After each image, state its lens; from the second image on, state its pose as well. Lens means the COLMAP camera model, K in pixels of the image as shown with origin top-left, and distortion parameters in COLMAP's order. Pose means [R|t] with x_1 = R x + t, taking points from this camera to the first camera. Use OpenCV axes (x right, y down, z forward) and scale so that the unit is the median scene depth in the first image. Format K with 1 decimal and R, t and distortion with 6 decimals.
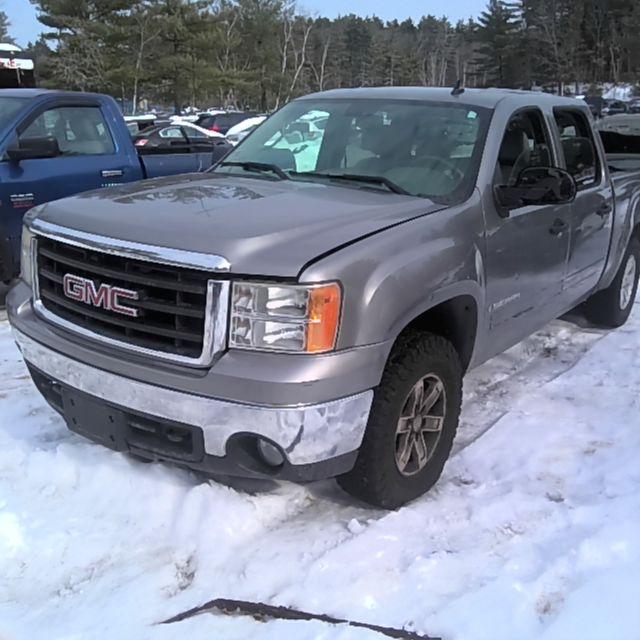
lens RADIAL K [[682.9, 0, 320.0], [0, 682.9, 320.0], [0, 0, 1]] dist [0.136983, -0.225506]
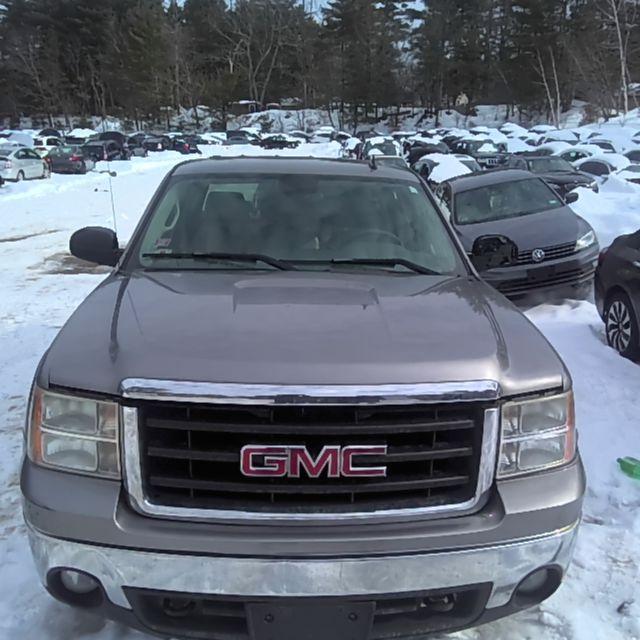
lens RADIAL K [[689.1, 0, 320.0], [0, 689.1, 320.0], [0, 0, 1]] dist [0.131694, -0.238635]
pose [[0.770805, -0.160540, 0.616511, -0.055732], [0.186306, 0.982226, 0.022839, -0.015079], [-0.609220, 0.097255, 0.787015, 0.027800]]
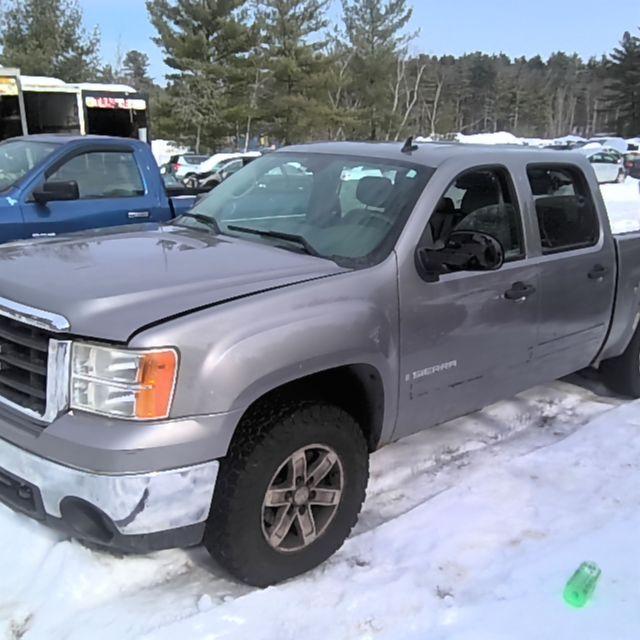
lens RADIAL K [[689.1, 0, 320.0], [0, 689.1, 320.0], [0, 0, 1]] dist [0.131694, -0.238635]
pose [[0.985479, 0.050613, -0.162077, 0.026255], [-0.058501, 0.997305, -0.044267, -0.004339], [0.159400, 0.053106, 0.985785, 0.003881]]
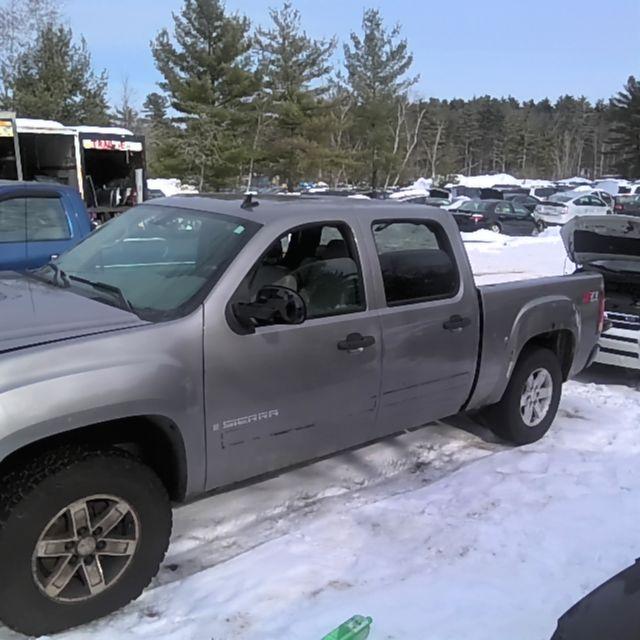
lens RADIAL K [[678.0, 0, 320.0], [0, 678.0, 320.0], [0, 0, 1]] dist [0.143880, -0.234015]
pose [[0.981226, 0.053959, -0.185157, 0.052828], [-0.072051, 0.993110, -0.092413, -0.008313], [0.178895, 0.104019, 0.978354, 0.006707]]
